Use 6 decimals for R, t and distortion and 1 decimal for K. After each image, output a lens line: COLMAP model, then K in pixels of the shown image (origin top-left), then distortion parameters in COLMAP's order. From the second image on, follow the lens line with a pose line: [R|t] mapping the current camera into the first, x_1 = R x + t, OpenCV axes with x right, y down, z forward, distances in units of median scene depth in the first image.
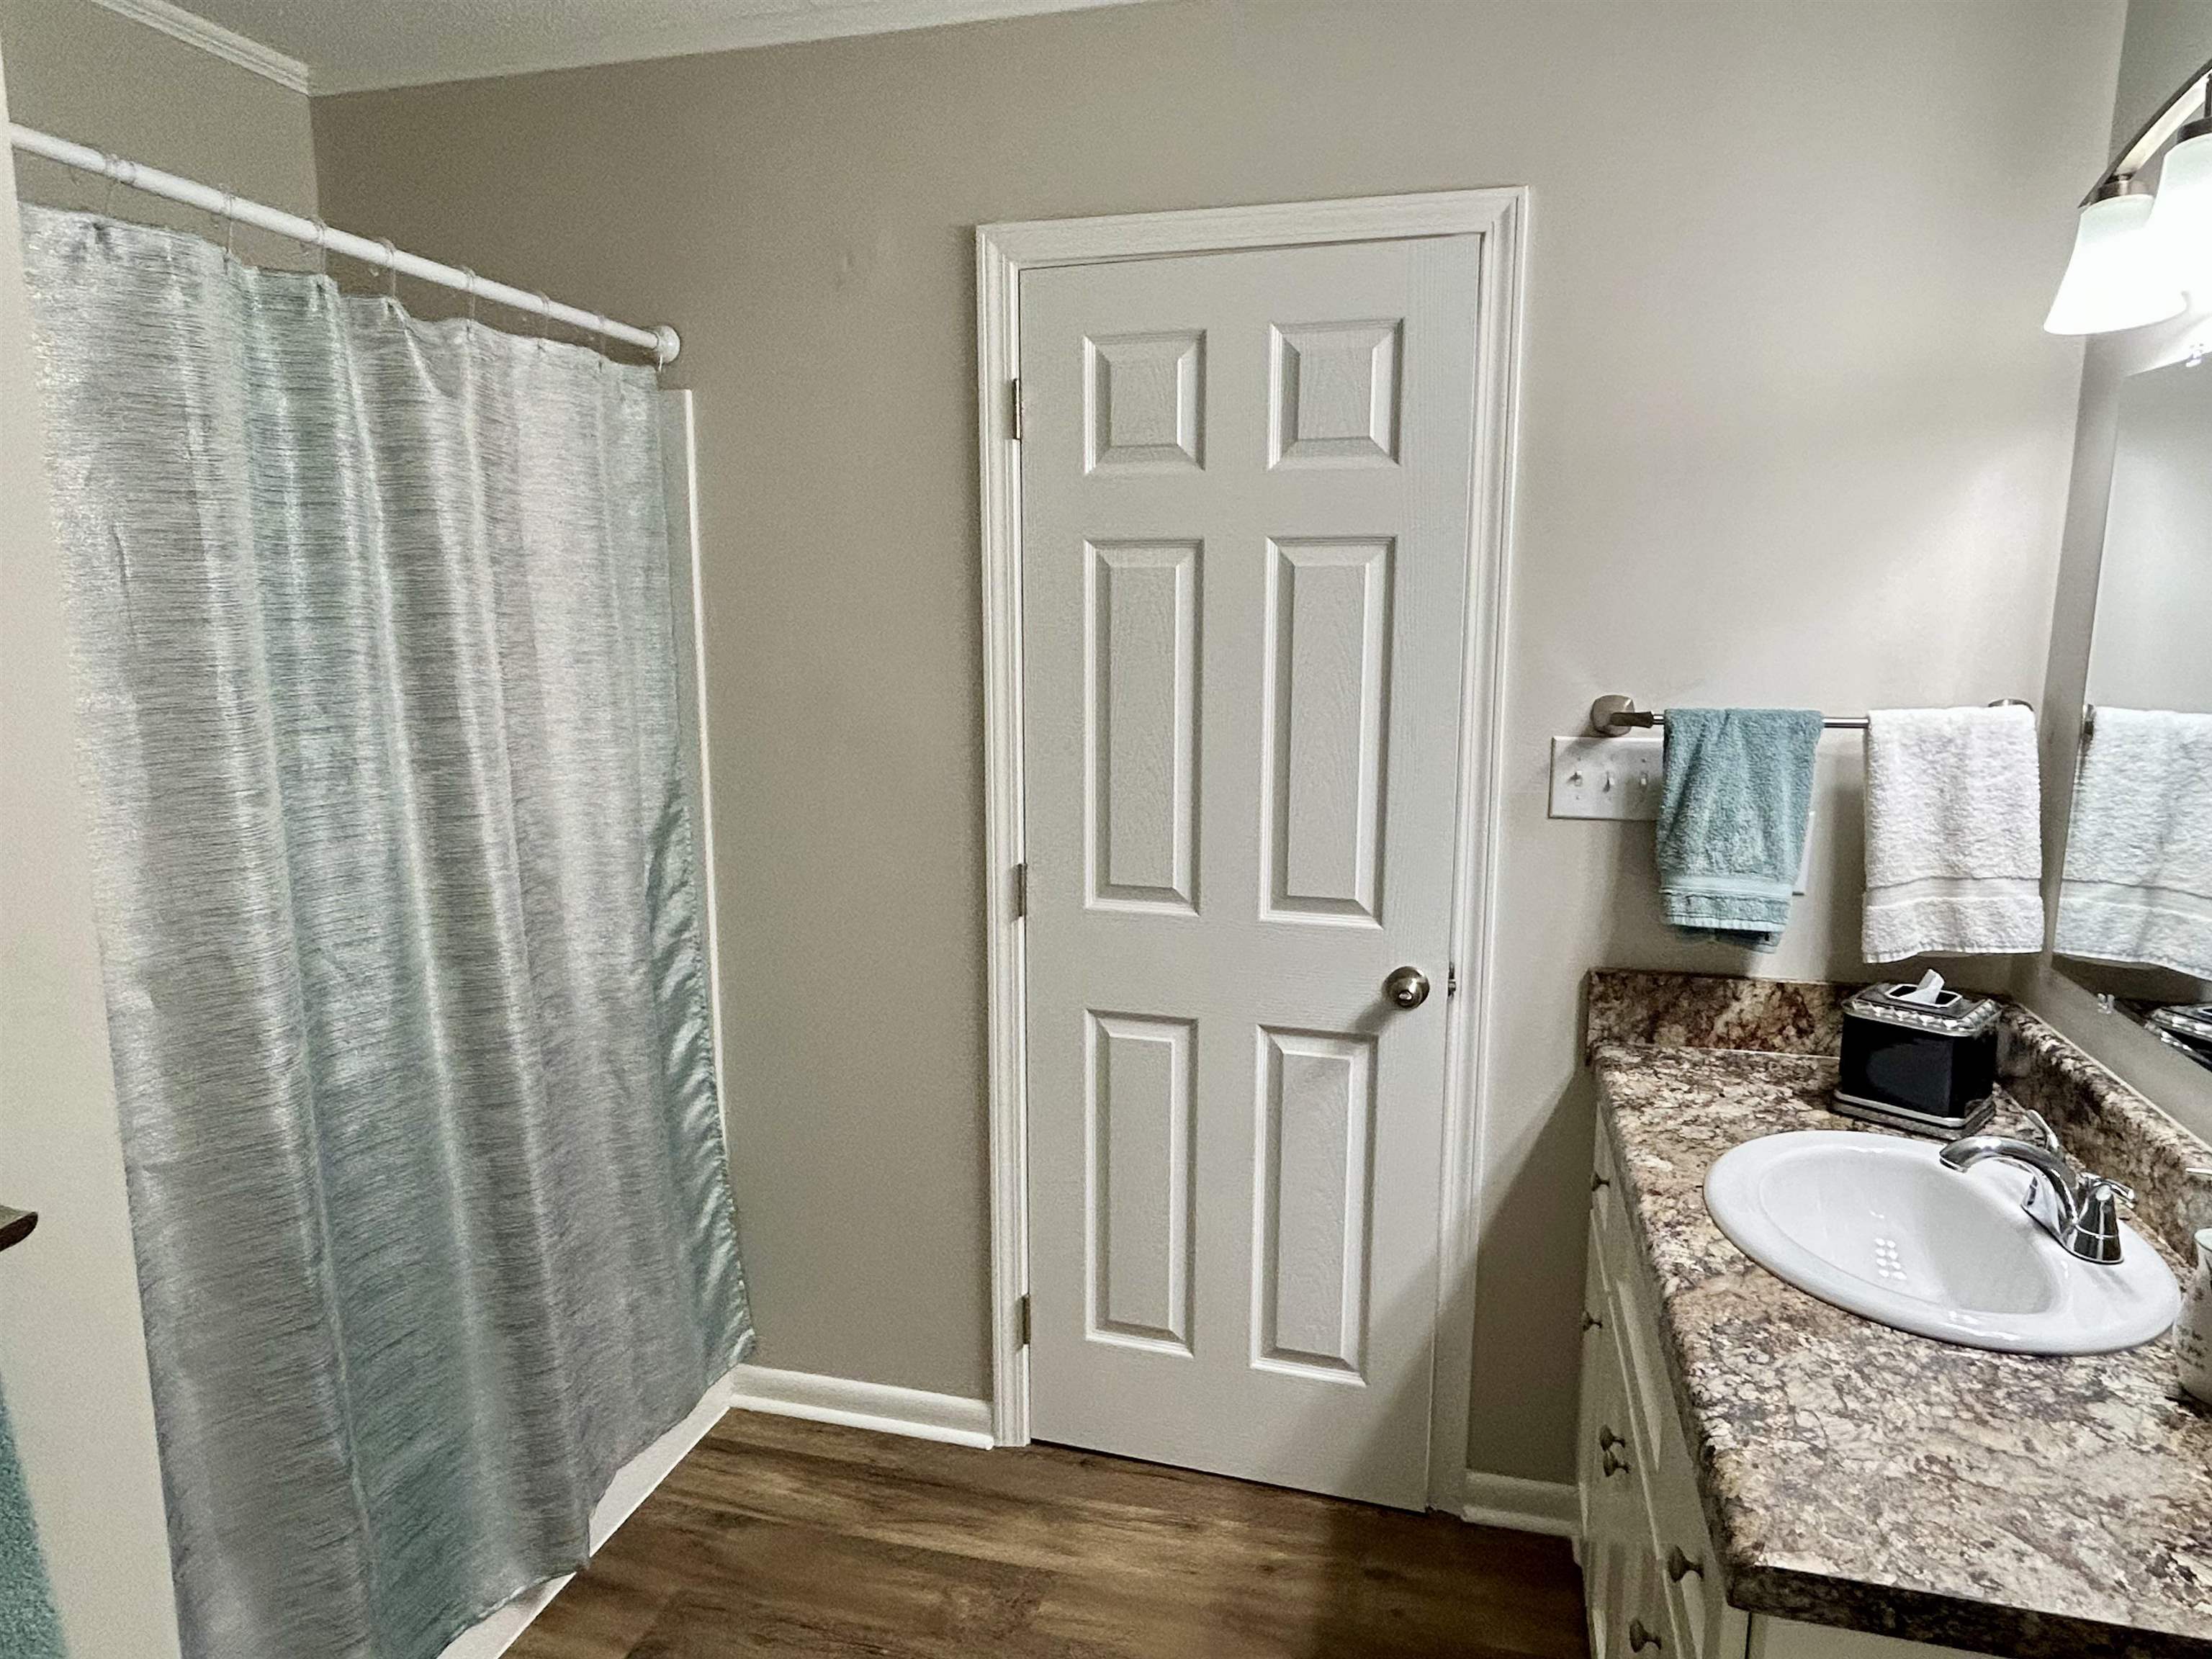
lens RADIAL K [[1381.4, 0, 1097.2], [0, 1381.4, 829.4], [0, 0, 1]] dist [0.017867, -0.007388]
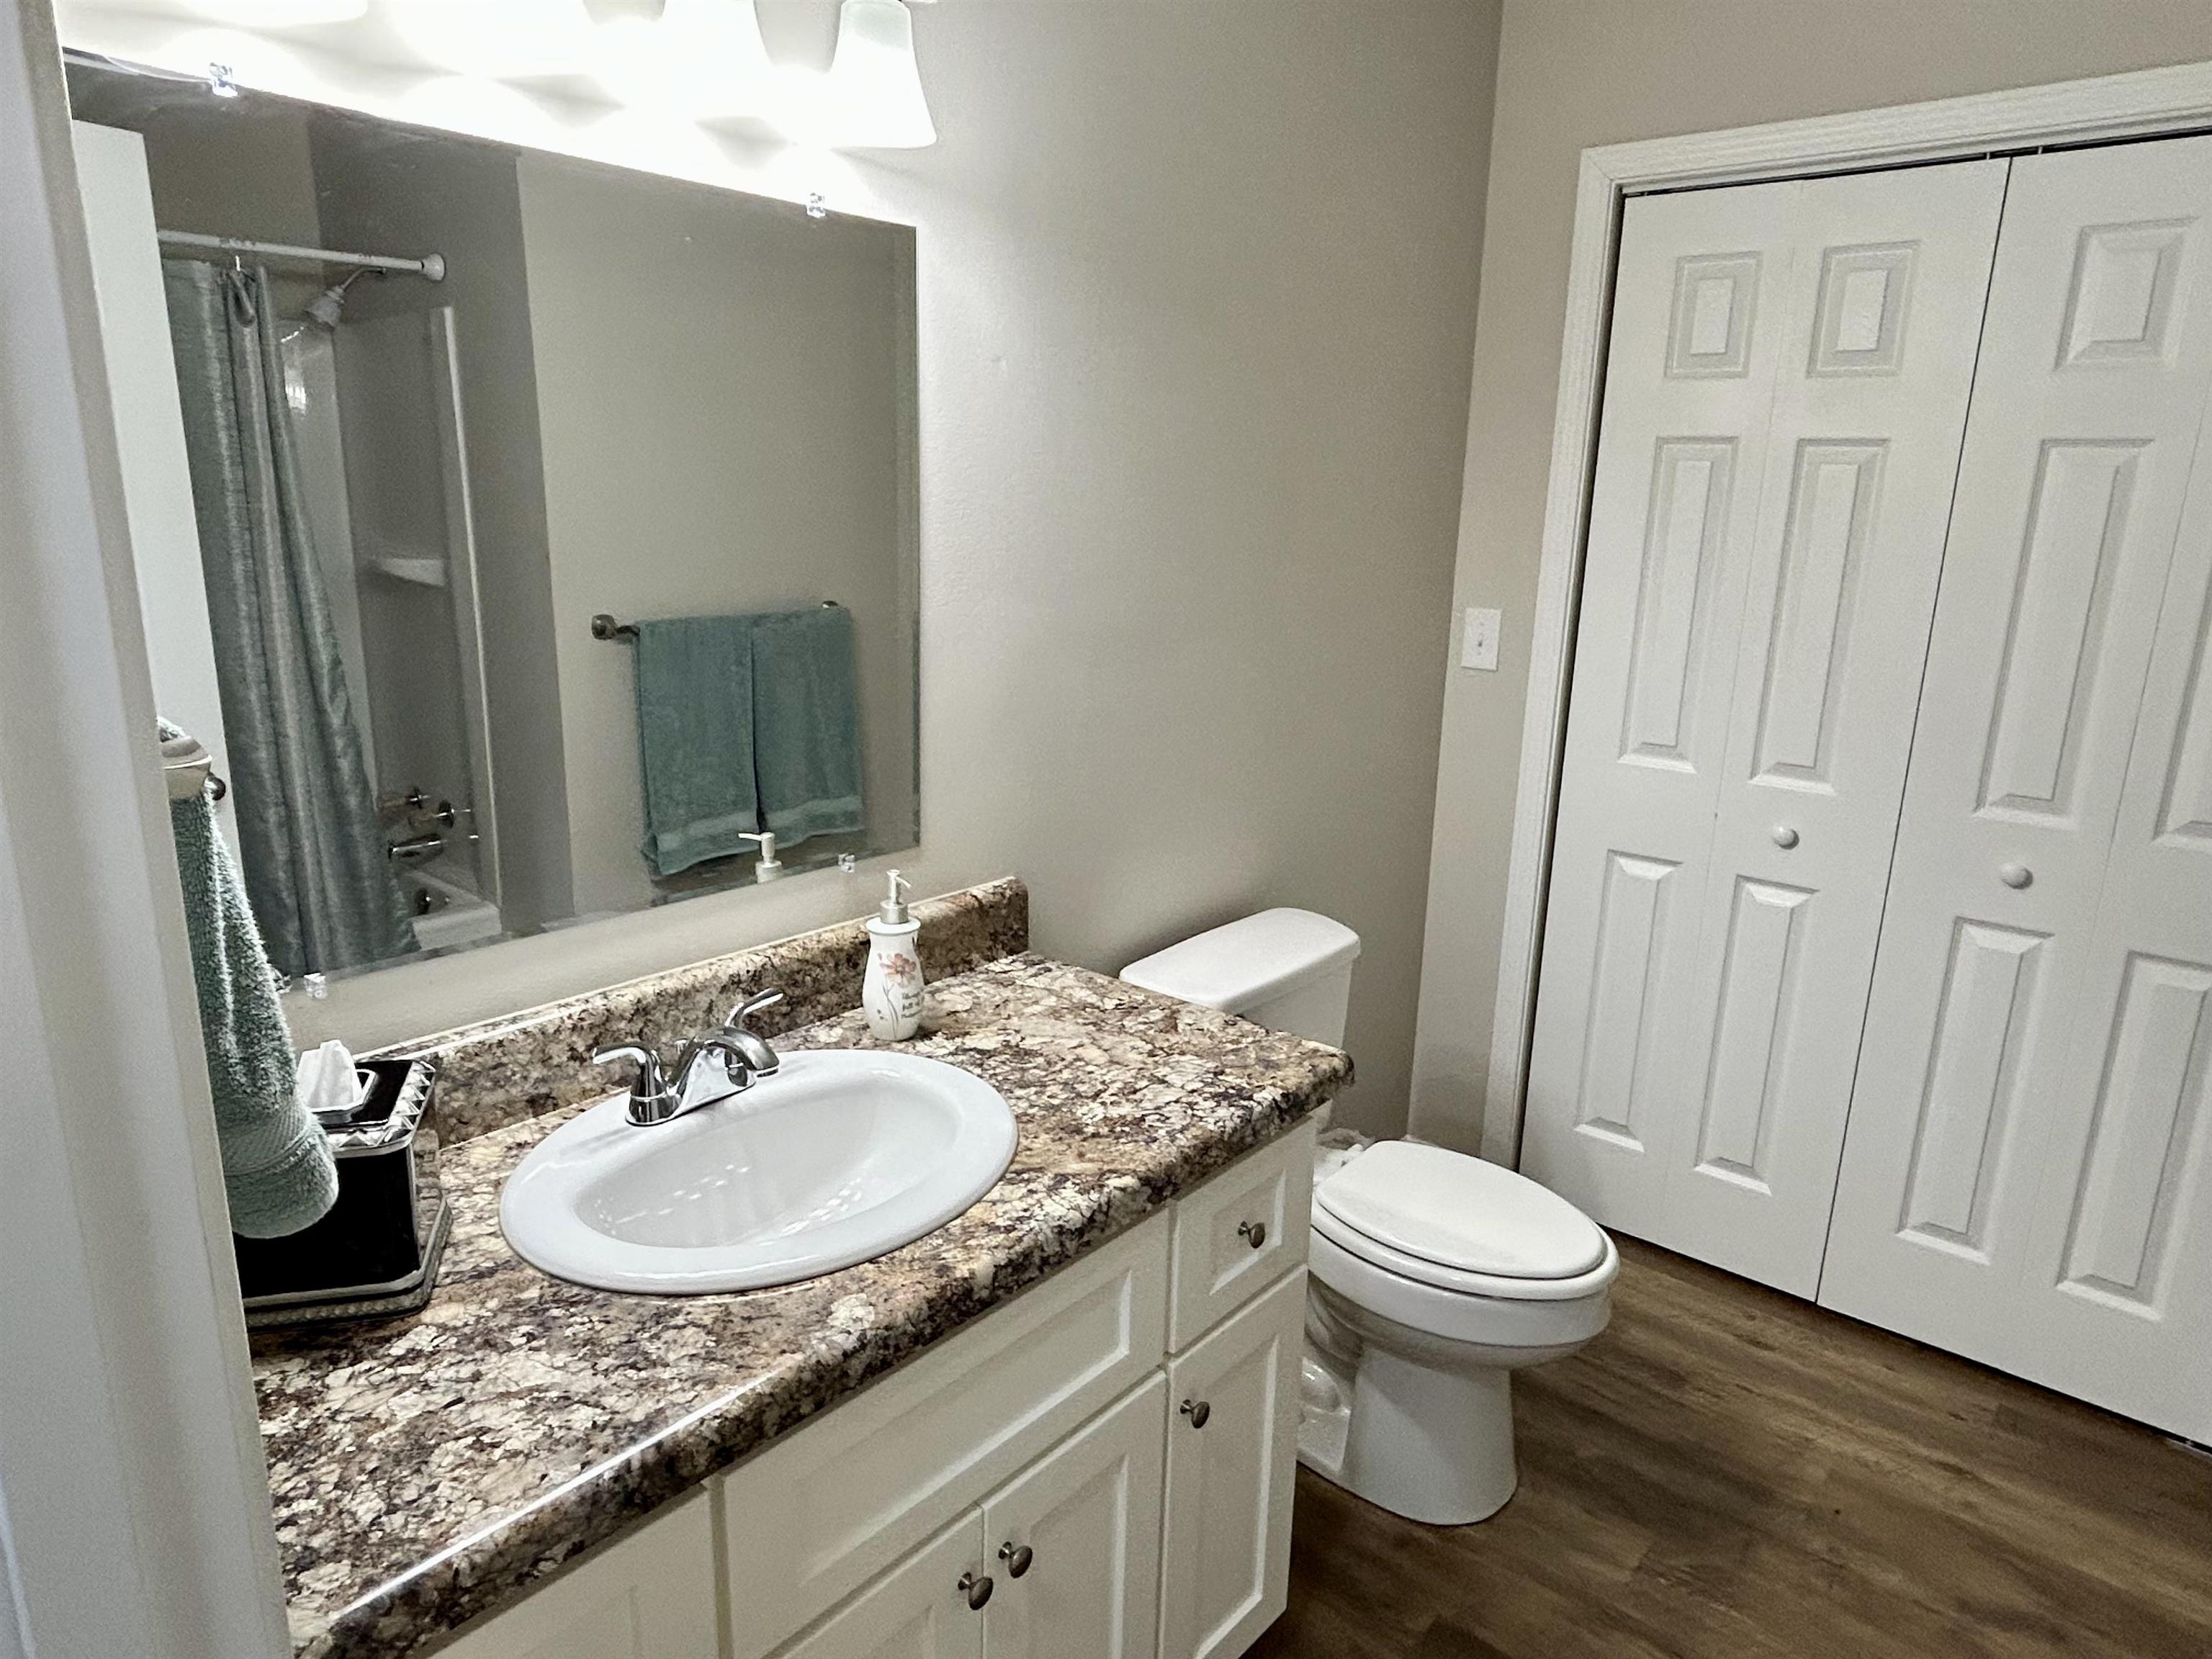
lens RADIAL K [[1381.4, 0, 1094.0], [0, 1381.4, 827.5], [0, 0, 1]] dist [0.017867, -0.007388]
pose [[-0.902941, -0.131153, 0.409263, 0.051712], [0.040572, 0.922030, 0.384987, -0.202733], [-0.427845, 0.364225, -0.827217, 1.285360]]
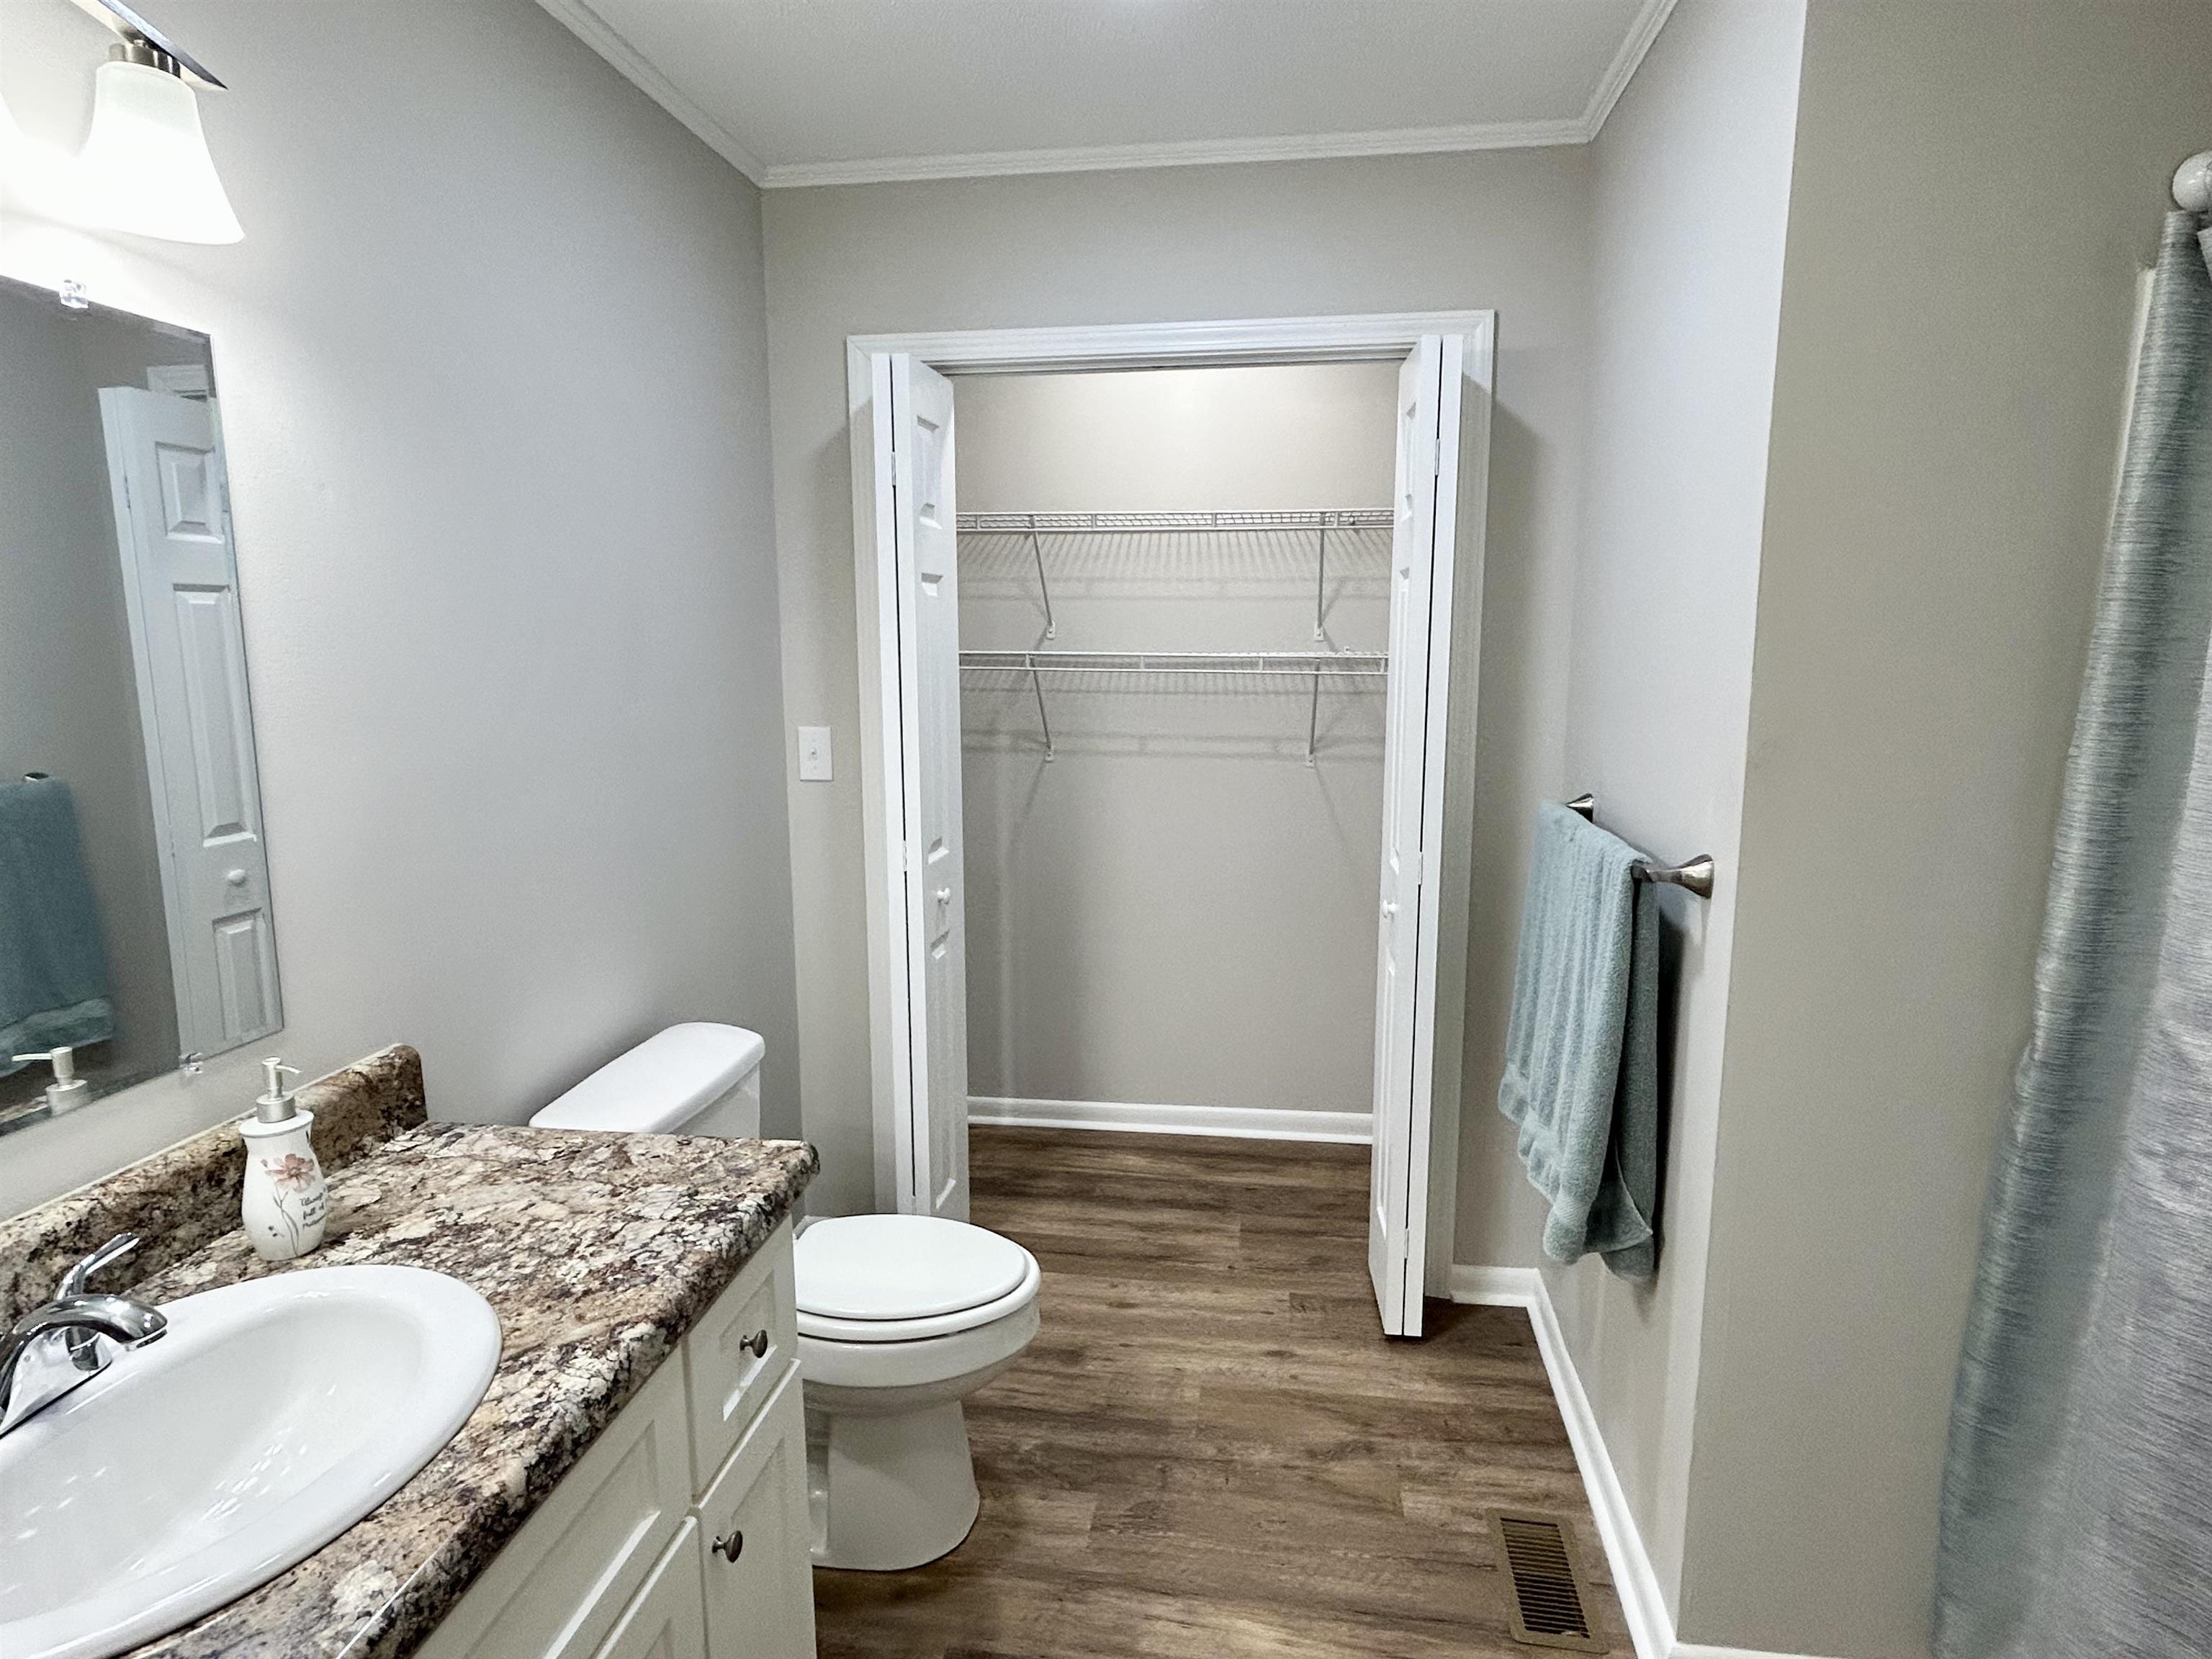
lens RADIAL K [[1233.0, 0, 1100.8], [0, 1233.0, 834.1], [0, 0, 1]] dist [0.001255, 0.006029]
pose [[-0.992278, 0.014672, -0.123162, 0.153773], [-0.024772, 0.949530, 0.312697, -0.183170], [0.121534, 0.313334, -0.941834, 1.274703]]
